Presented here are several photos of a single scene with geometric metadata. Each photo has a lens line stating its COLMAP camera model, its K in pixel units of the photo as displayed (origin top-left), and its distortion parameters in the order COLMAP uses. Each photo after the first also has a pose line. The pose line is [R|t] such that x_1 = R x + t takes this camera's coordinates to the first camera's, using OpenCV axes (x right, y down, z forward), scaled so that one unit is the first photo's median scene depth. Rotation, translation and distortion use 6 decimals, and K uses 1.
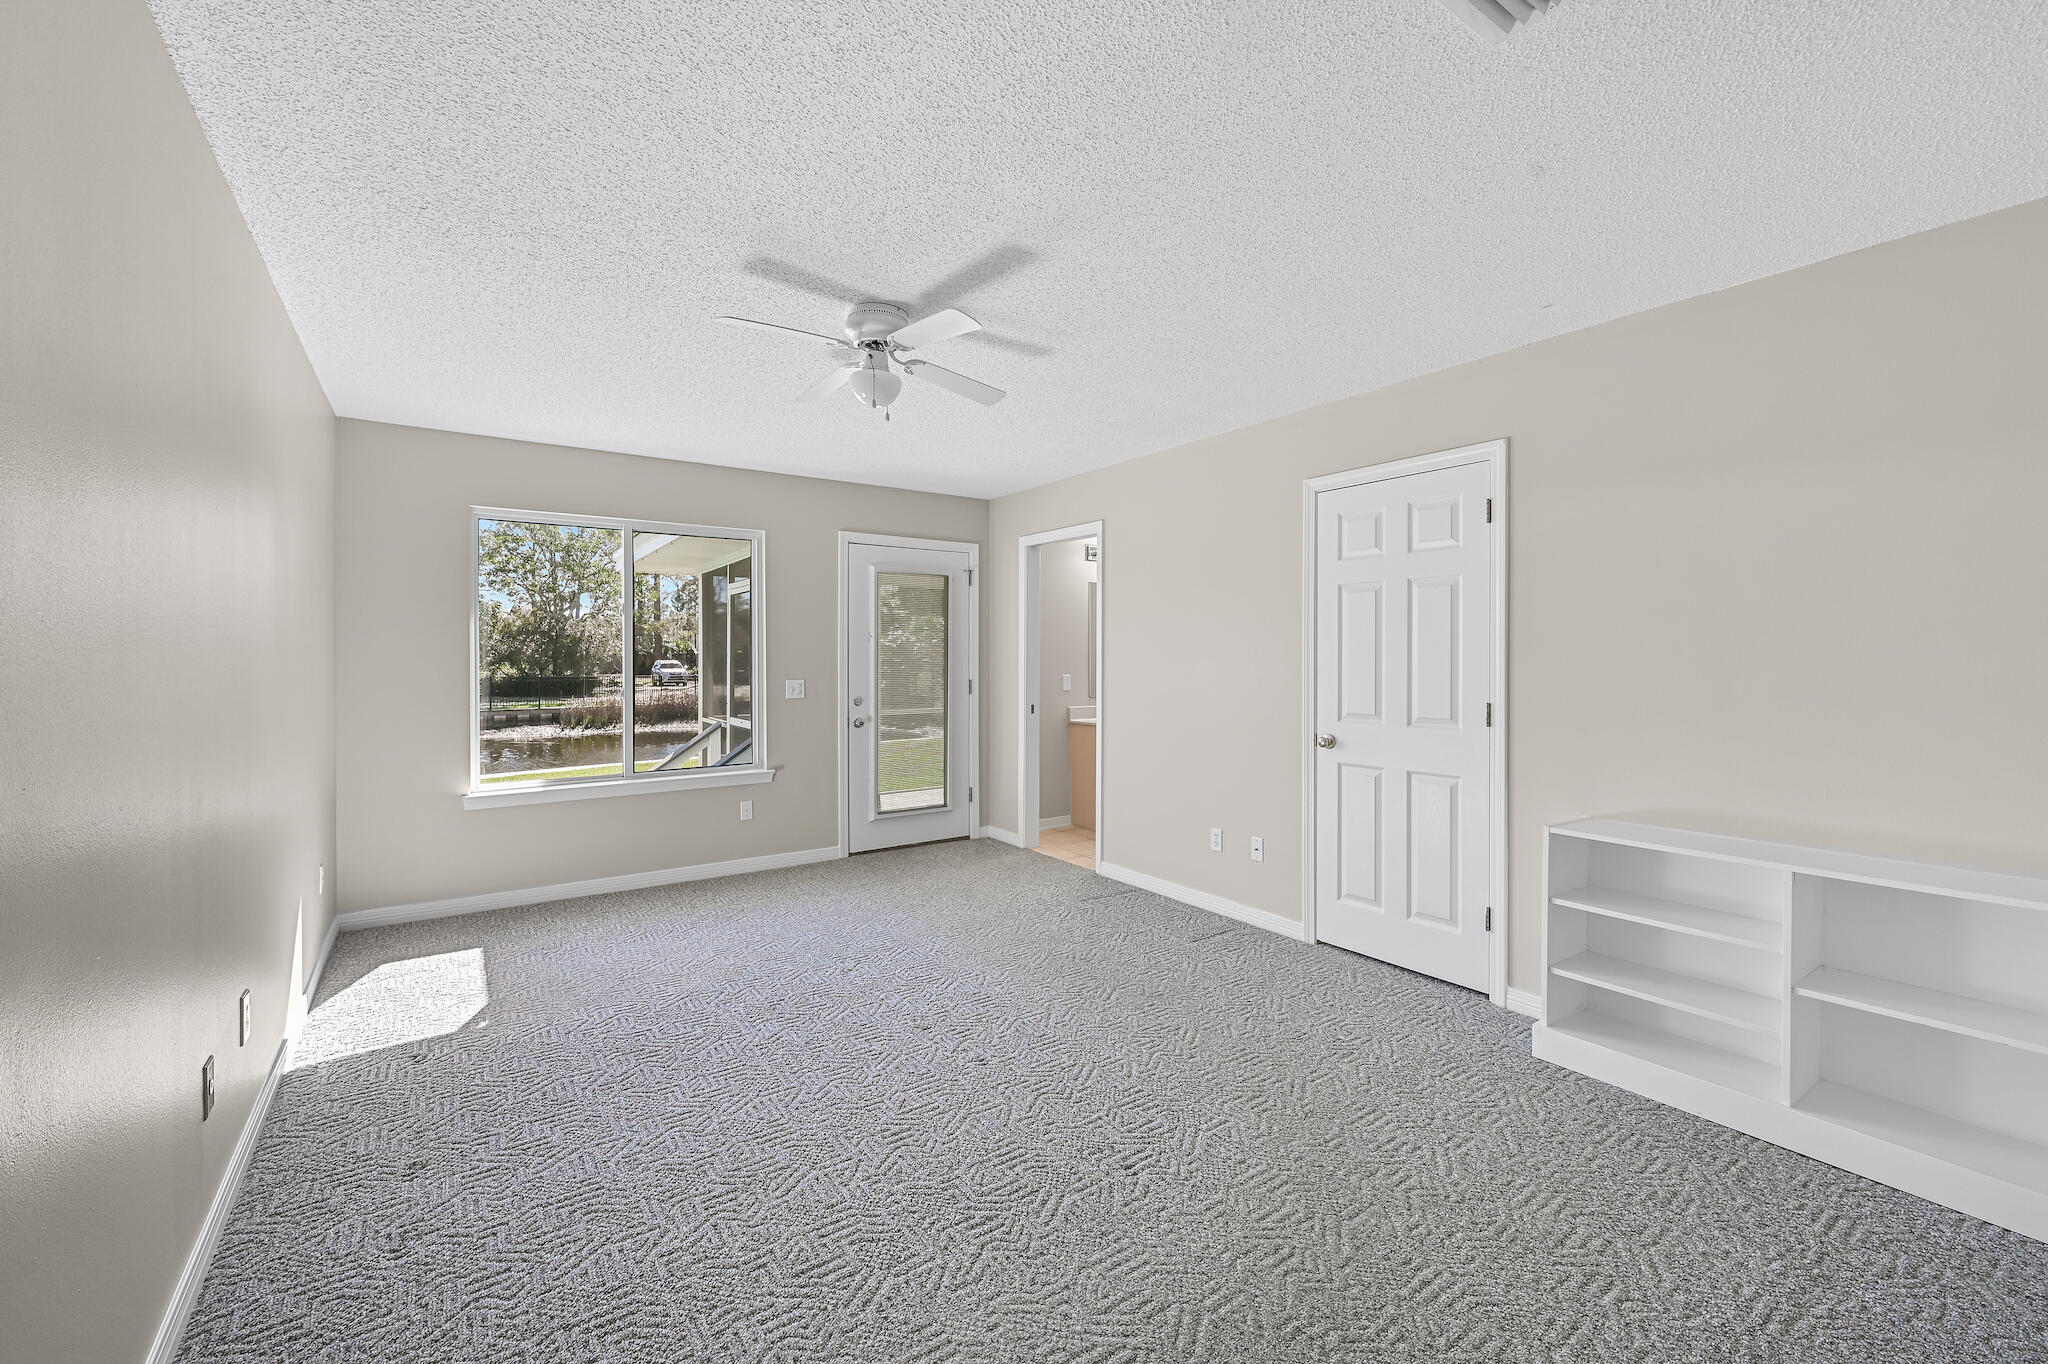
lens RADIAL K [[814.5, 0, 1024.0], [0, 814.5, 655.2], [0, 0, 1]] dist [-0.004129, -0.000108]
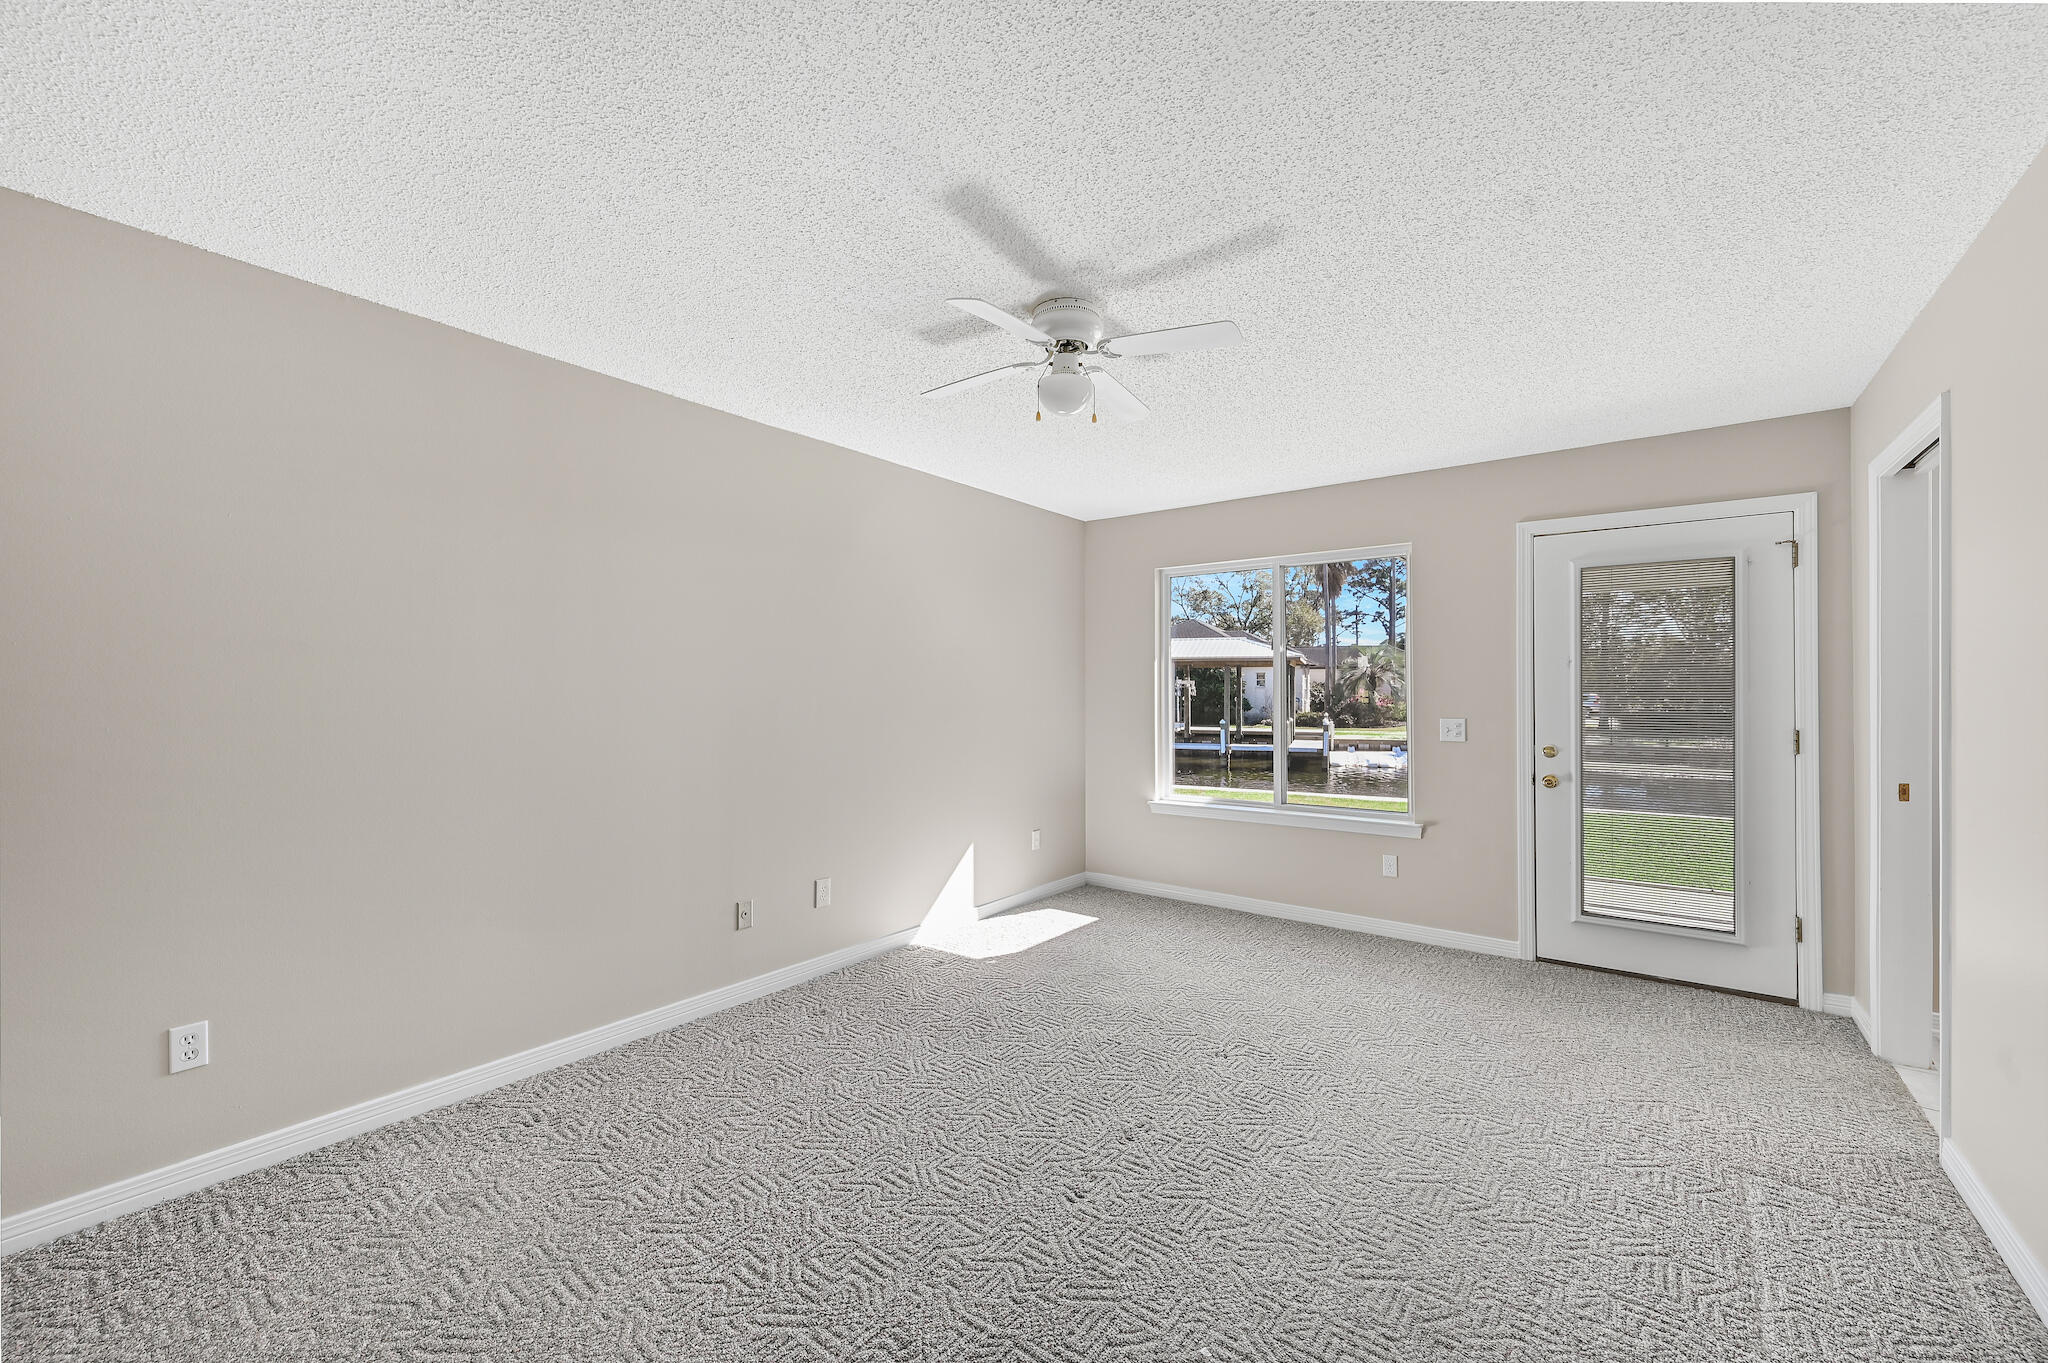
lens RADIAL K [[801.3, 0, 1049.9], [0, 801.3, 685.0], [0, 0, 1]] dist [-0.000333, -0.000039]
pose [[0.325669, -0.005133, -0.945470, 0.326042], [0.000449, 0.999986, -0.005274, 0.001053], [0.945484, 0.001293, 0.325667, 0.342768]]
